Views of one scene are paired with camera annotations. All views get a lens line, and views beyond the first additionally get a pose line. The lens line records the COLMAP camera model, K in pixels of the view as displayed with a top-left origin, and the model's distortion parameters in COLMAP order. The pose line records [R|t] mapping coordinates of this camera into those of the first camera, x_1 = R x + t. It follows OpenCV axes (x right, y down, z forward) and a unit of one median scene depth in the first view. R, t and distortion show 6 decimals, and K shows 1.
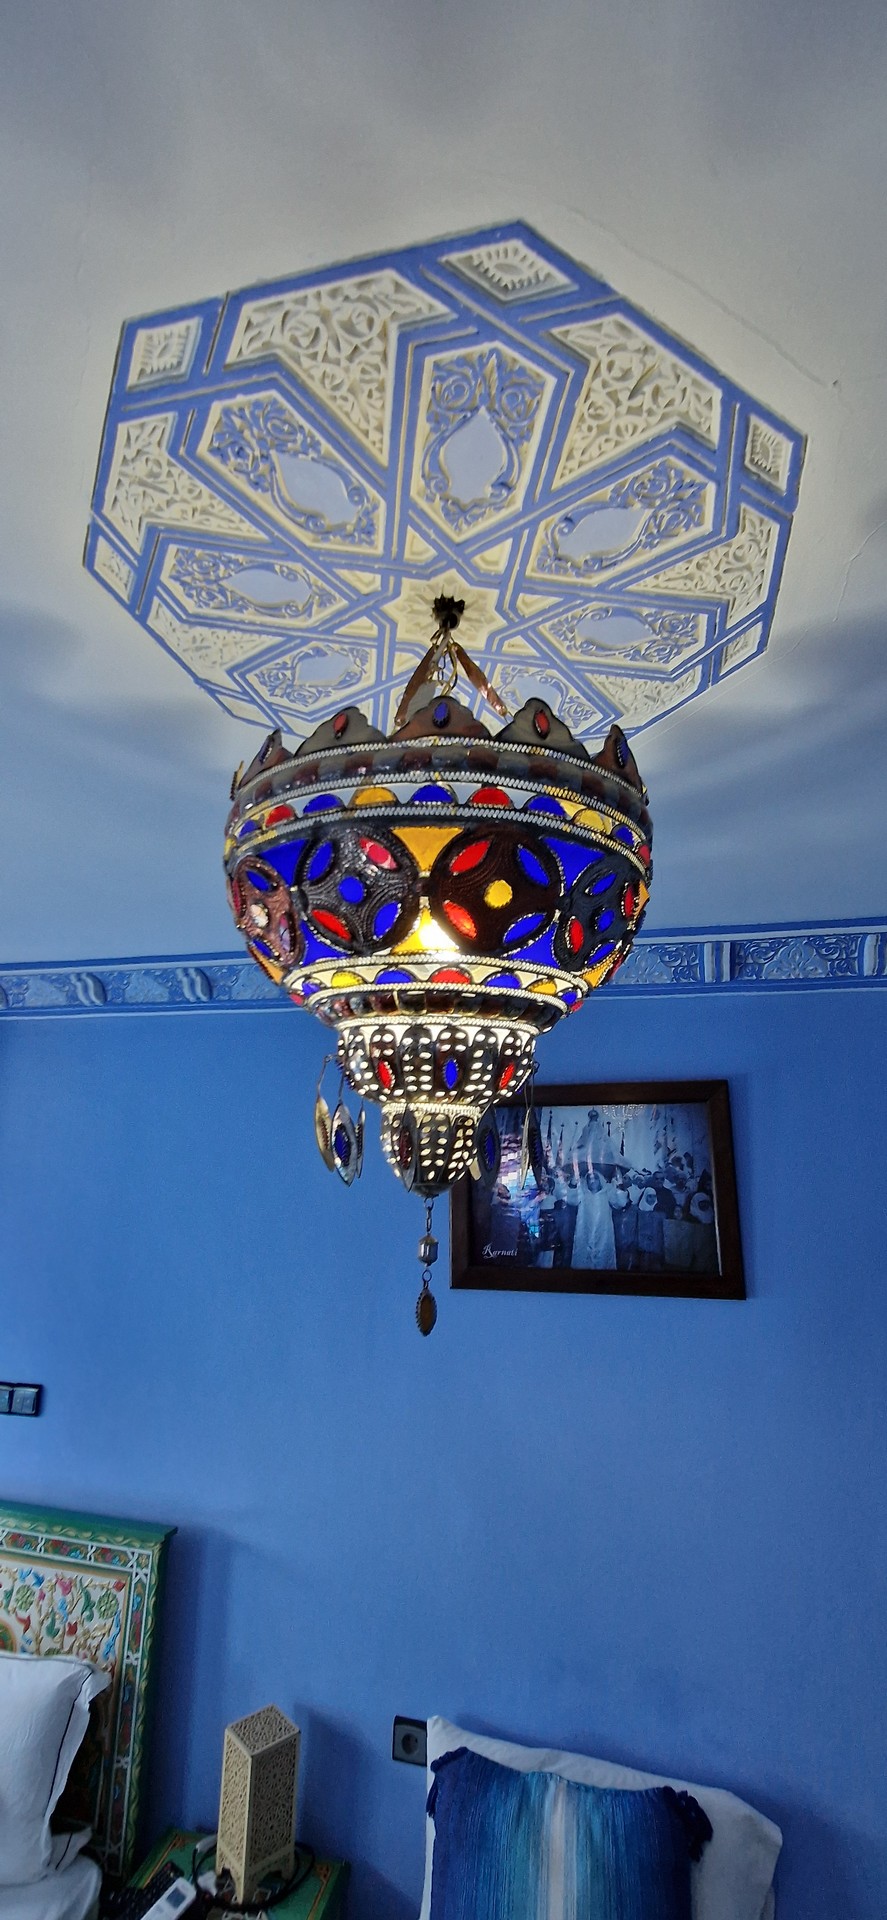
lens RADIAL K [[782.4, 0, 463.8], [0, 782.4, 962.9], [0, 0, 1]] dist [0.006439, -0.002669]
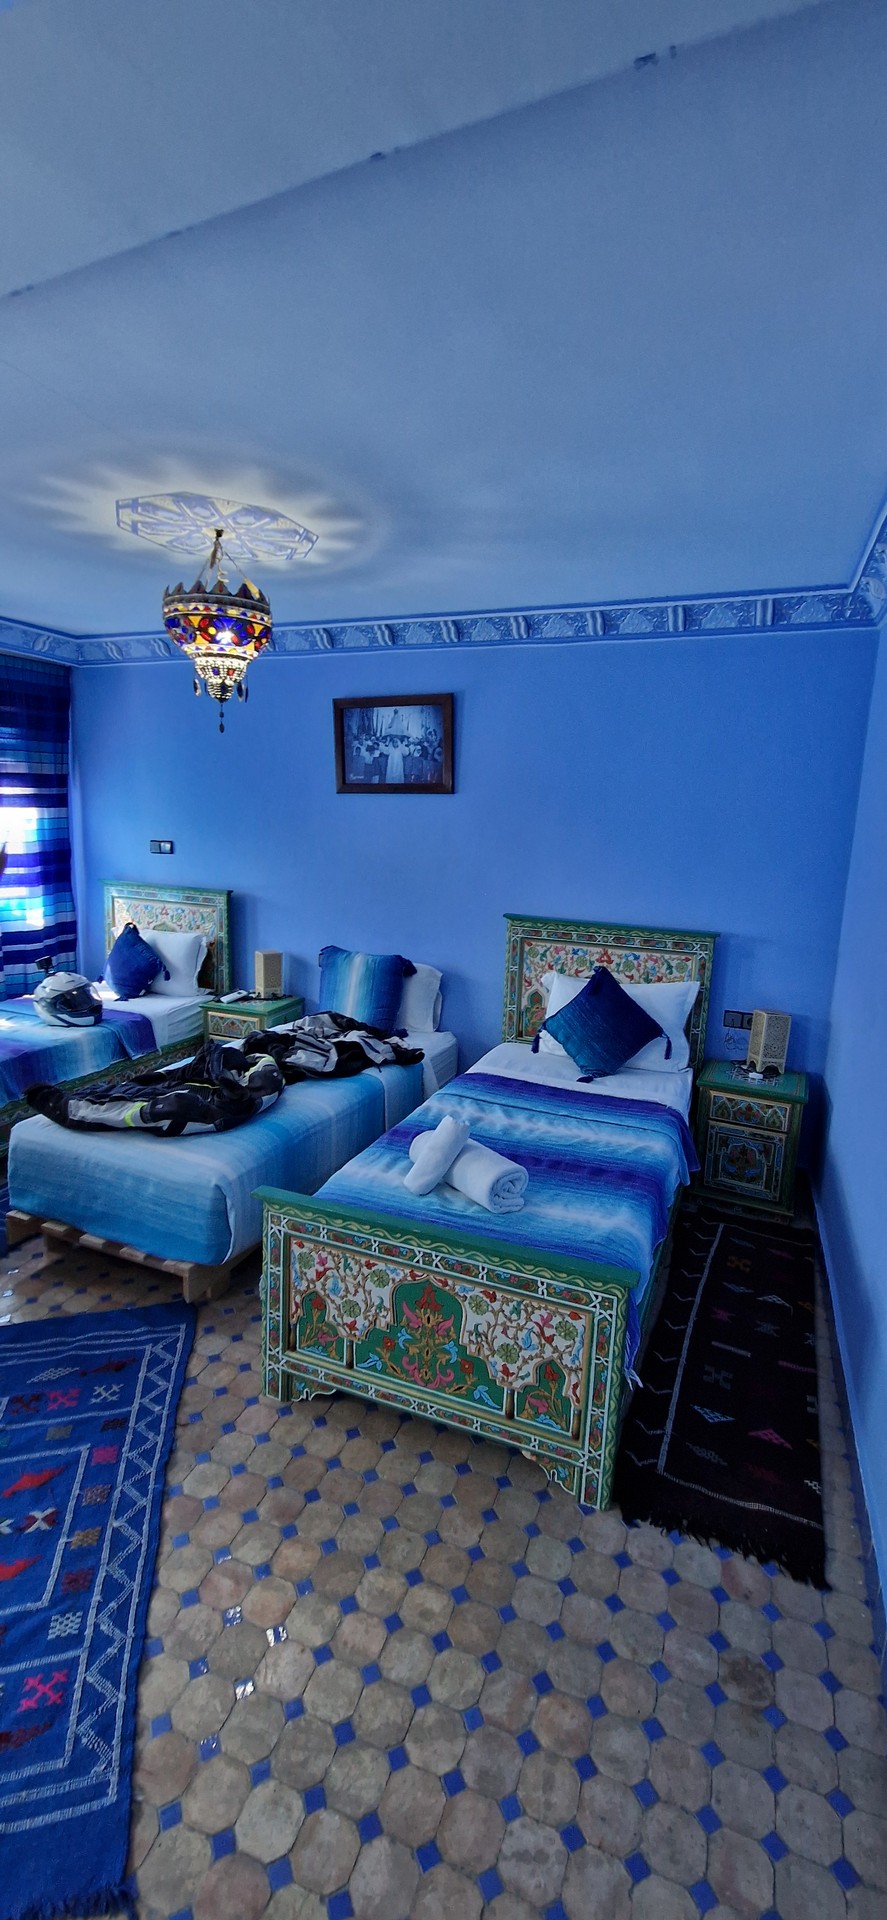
lens RADIAL K [[782.4, 0, 466.3], [0, 782.4, 960.6], [0, 0, 1]] dist [0.006439, -0.002669]
pose [[0.989826, 0.044314, -0.135205, 0.706134], [0.015550, 0.910877, 0.412384, -0.061853], [0.141430, -0.410291, 0.900921, -1.197221]]
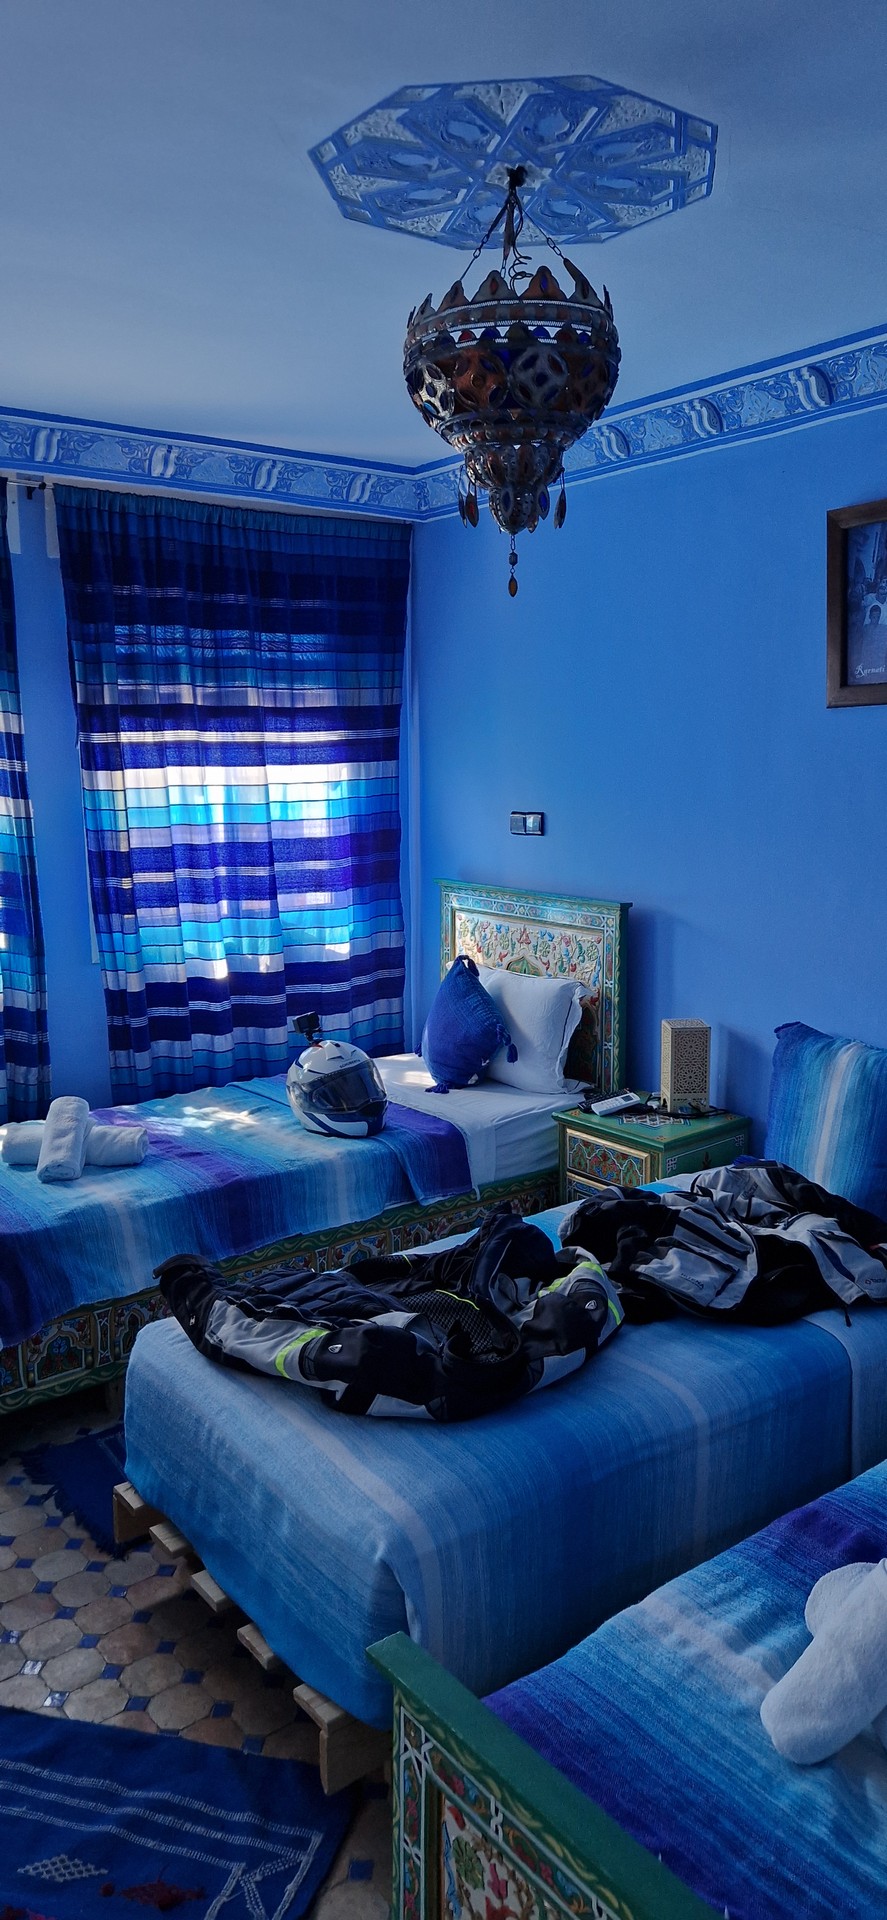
lens RADIAL K [[1293.2, 0, 464.6], [0, 1293.2, 970.4], [0, 0, 1]] dist [0.075605, -0.070213]
pose [[0.780485, 0.082467, -0.619712, 0.773531], [0.173193, 0.923943, 0.341076, 0.059378], [0.600706, -0.373534, 0.706841, -0.726719]]
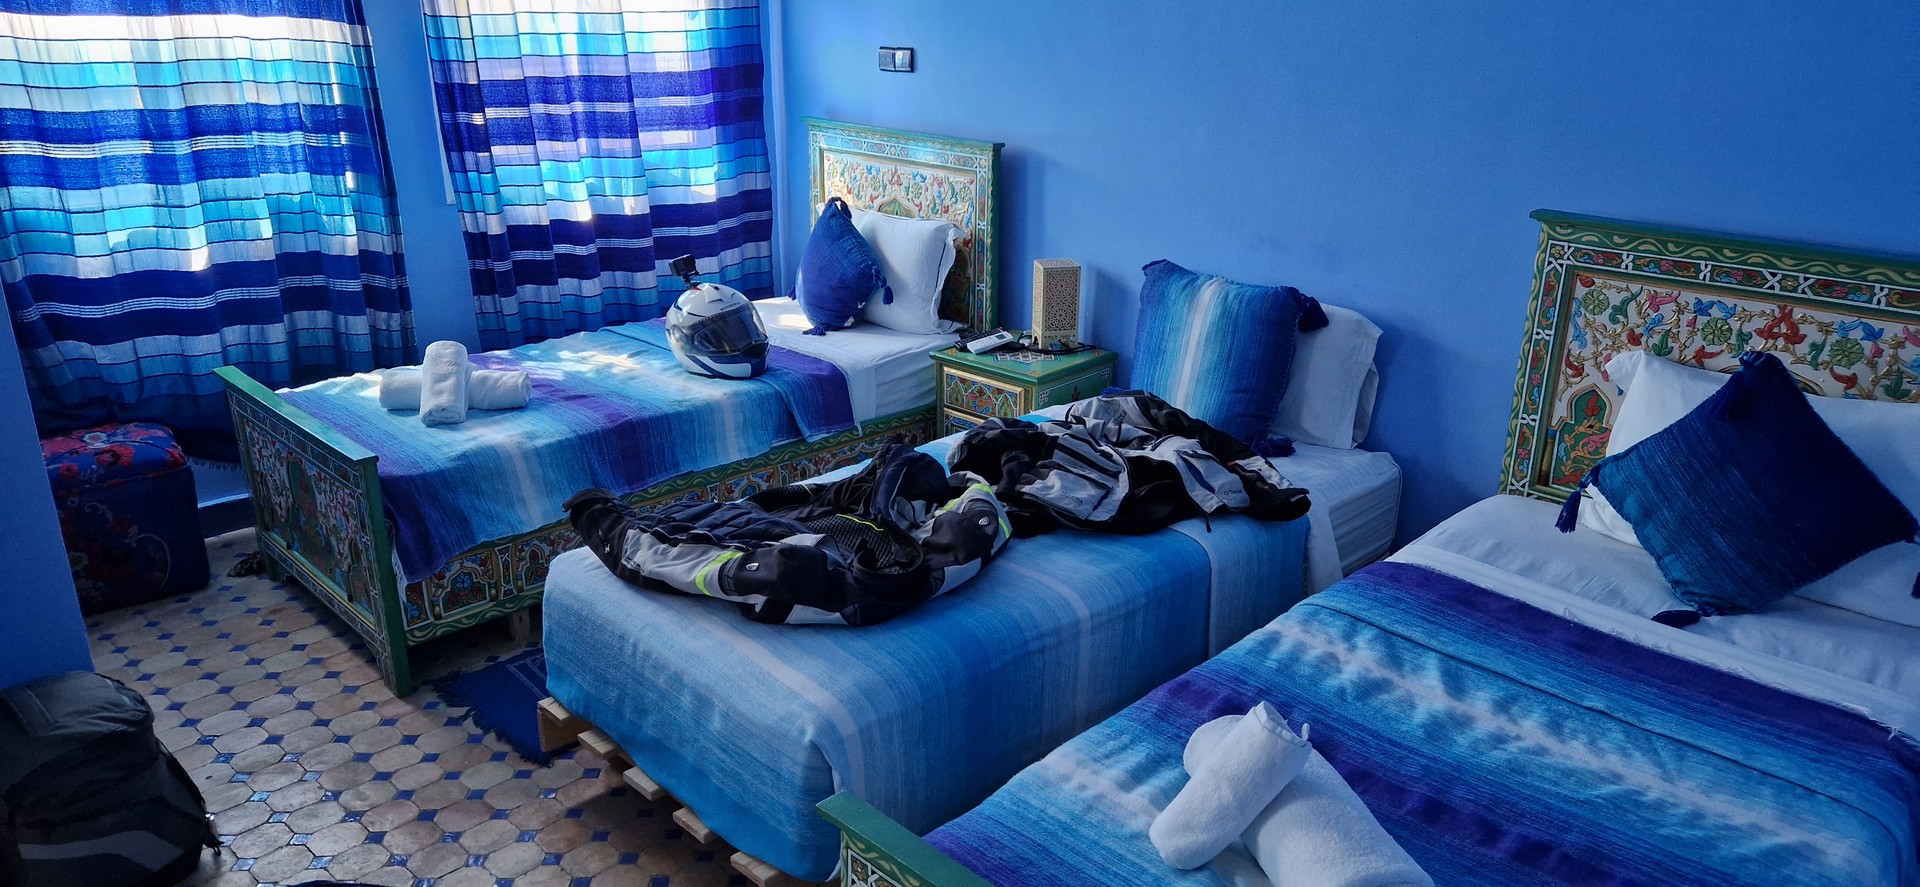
lens RADIAL K [[1293.2, 0, 971.8], [0, 1293.2, 442.3], [0, 0, 1]] dist [0.075605, -0.070213]
pose [[0.852616, 0.166543, -0.495288, 0.766574], [0.133035, 0.847431, 0.513967, 0.033601], [0.505320, -0.504107, 0.700377, -0.809721]]
